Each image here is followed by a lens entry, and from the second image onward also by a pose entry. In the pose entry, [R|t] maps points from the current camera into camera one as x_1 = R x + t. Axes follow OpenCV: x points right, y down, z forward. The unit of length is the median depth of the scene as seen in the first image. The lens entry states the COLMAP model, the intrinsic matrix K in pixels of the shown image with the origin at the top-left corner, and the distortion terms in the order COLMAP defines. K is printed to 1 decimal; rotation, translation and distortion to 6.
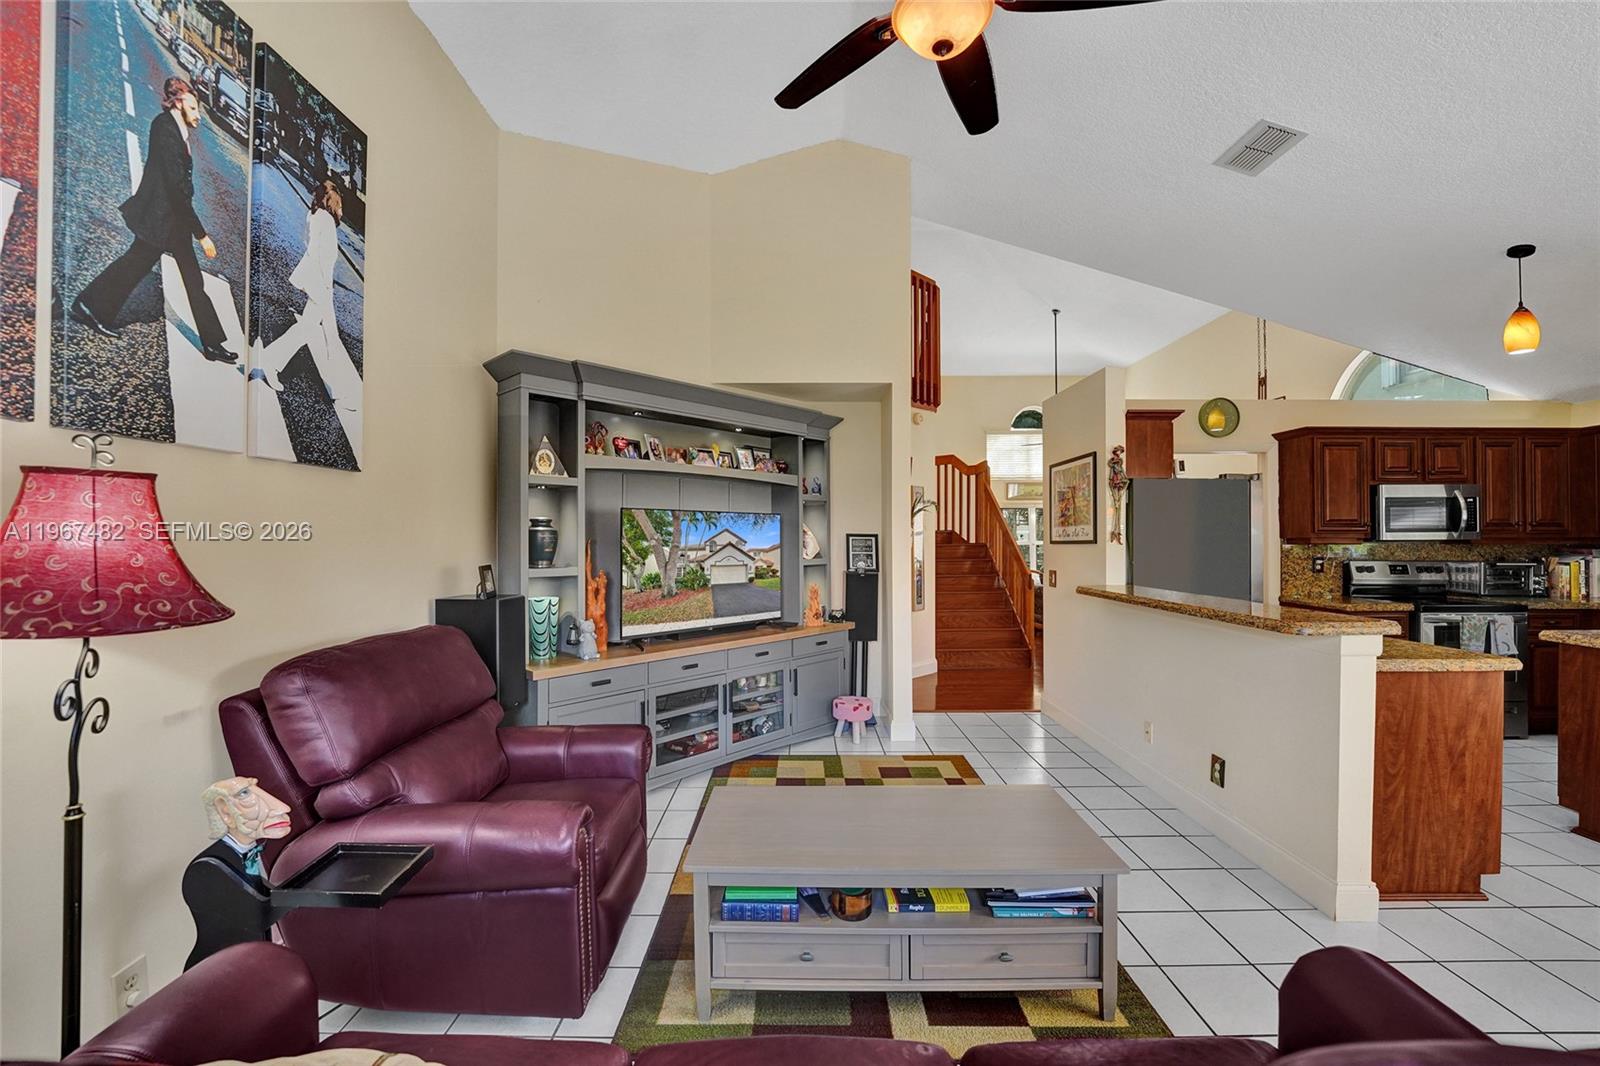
lens RADIAL K [[658.6, 0, 794.9], [0, 658.6, 536.4], [0, 0, 1]] dist [-0.022950, 0.001554]
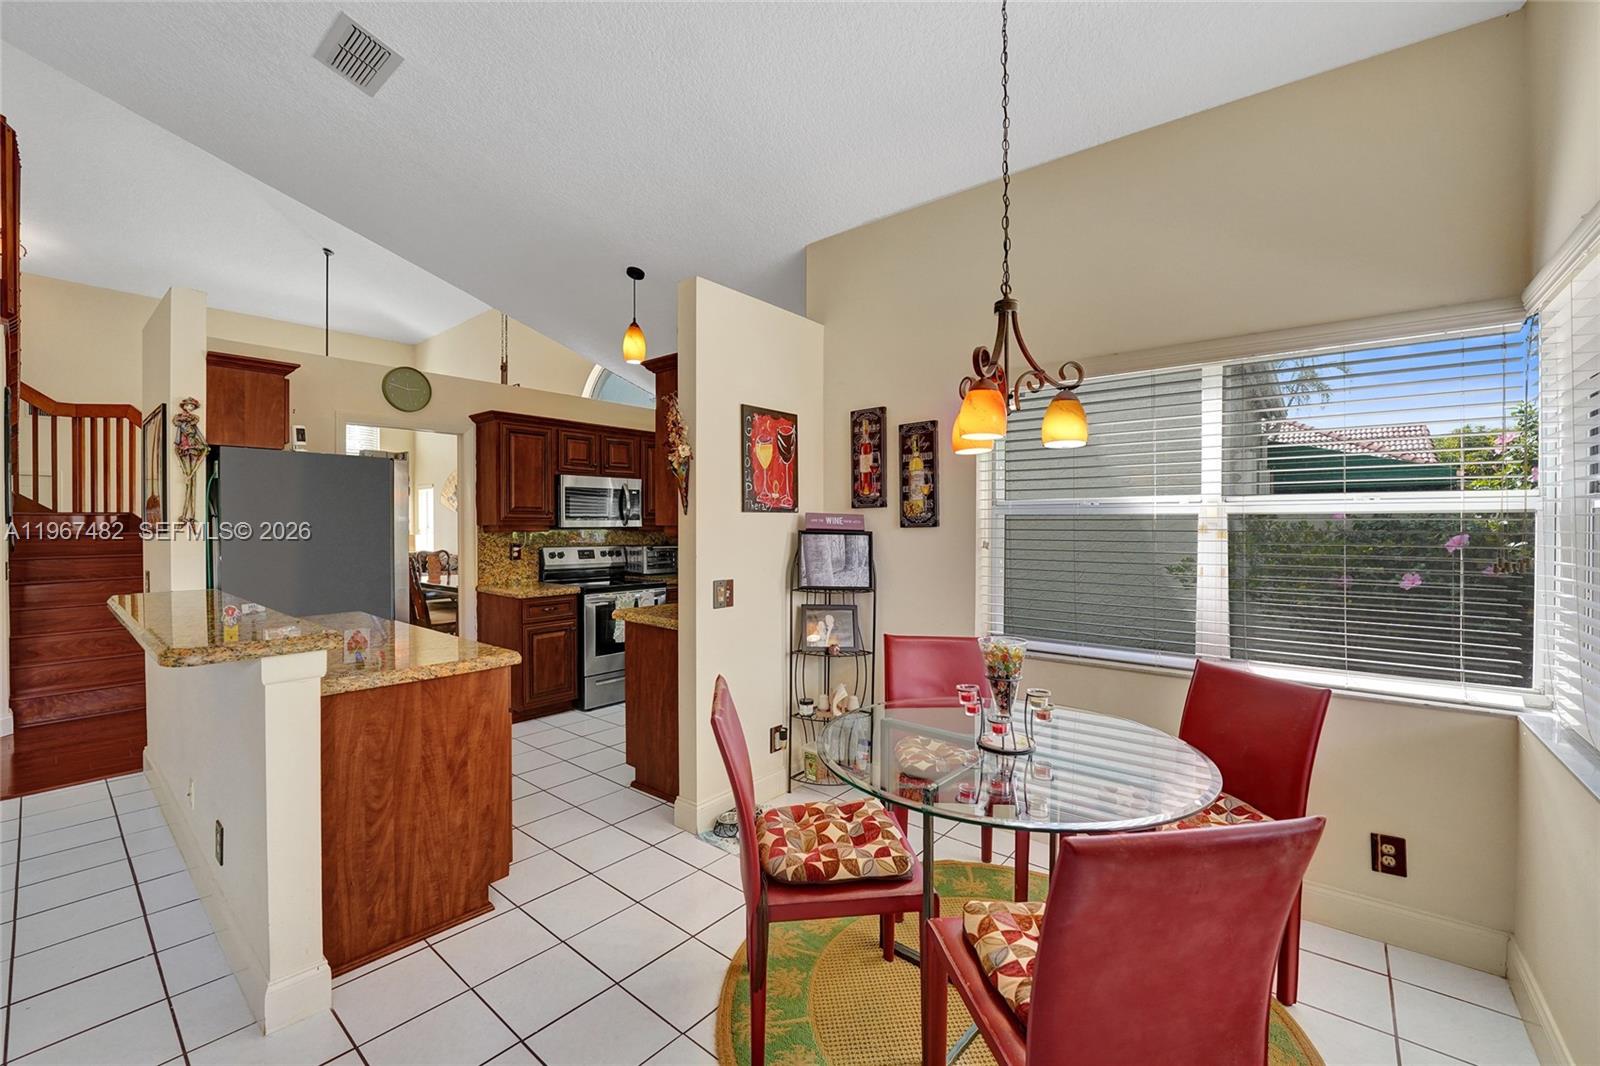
lens RADIAL K [[658.6, 0, 796.6], [0, 658.6, 533.9], [0, 0, 1]] dist [-0.022950, 0.001554]
pose [[0.635837, -0.009084, 0.771770, 0.423412], [-0.005669, 0.999849, 0.016438, -0.004311], [-0.771802, -0.014827, 0.635690, 0.031390]]
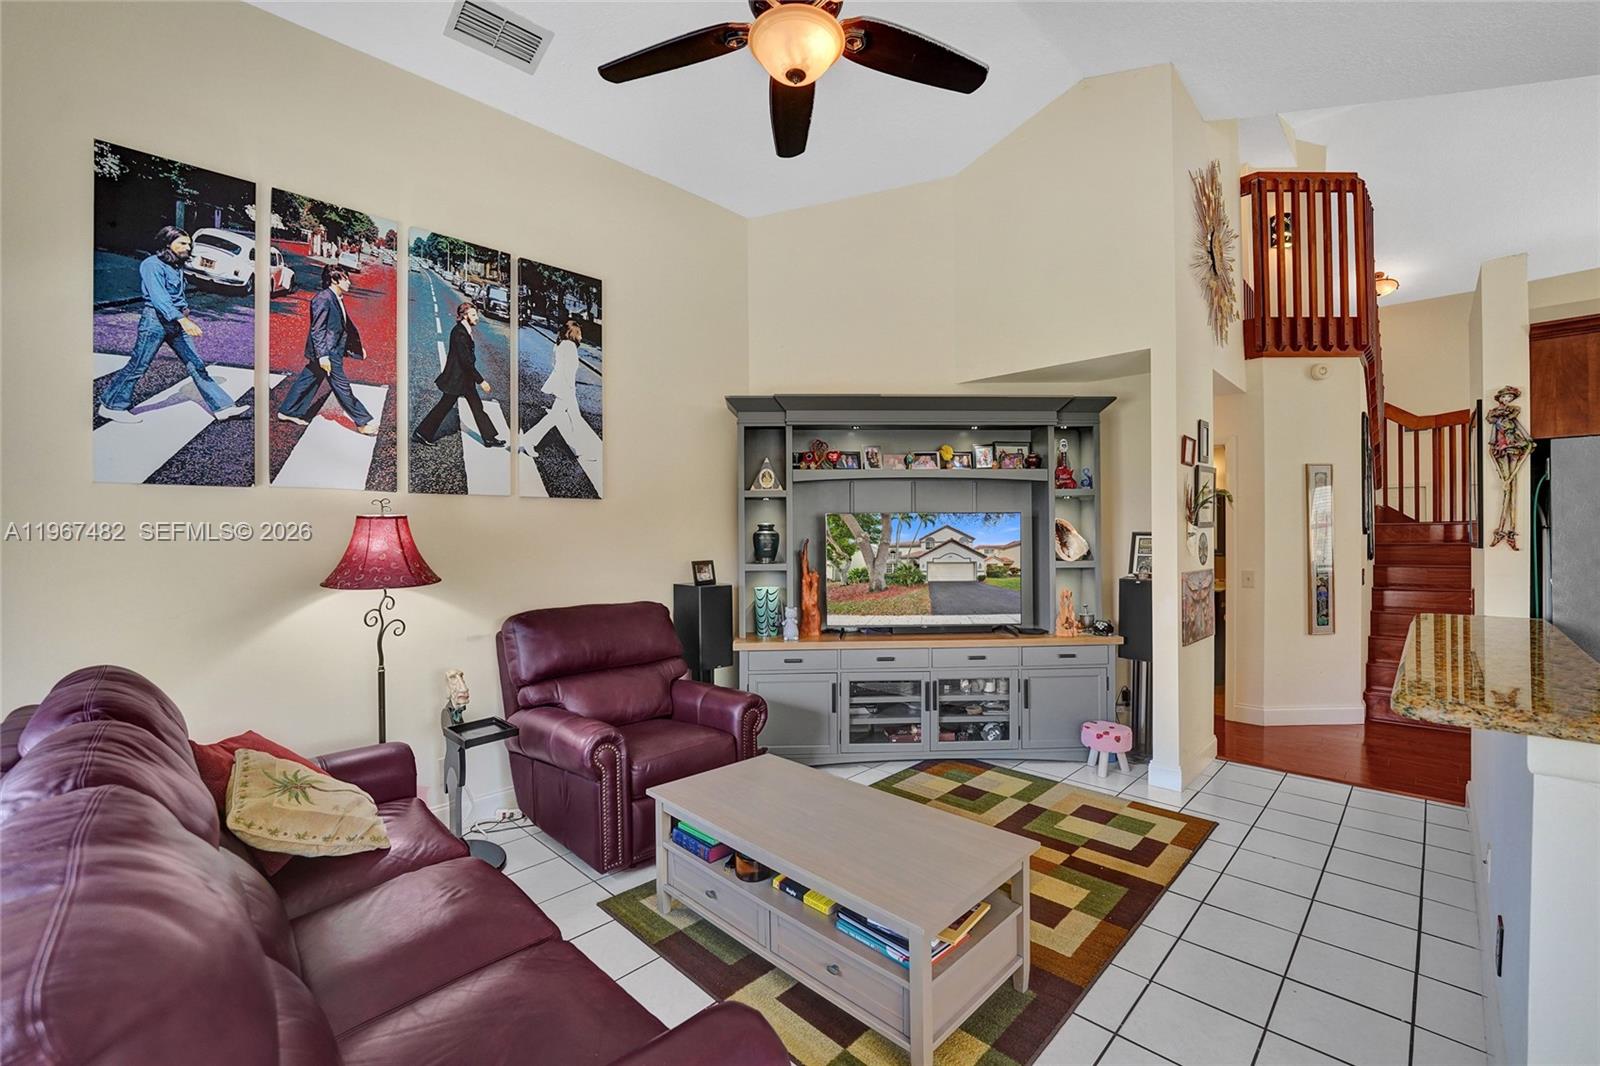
lens RADIAL K [[658.6, 0, 781.4], [0, 658.6, 536.6], [0, 0, 1]] dist [-0.022950, 0.001554]
pose [[0.710936, -0.000366, -0.703256, 0.497536], [0.008346, 0.999934, 0.007917, -0.012363], [0.703207, -0.011498, 0.710892, 0.124746]]
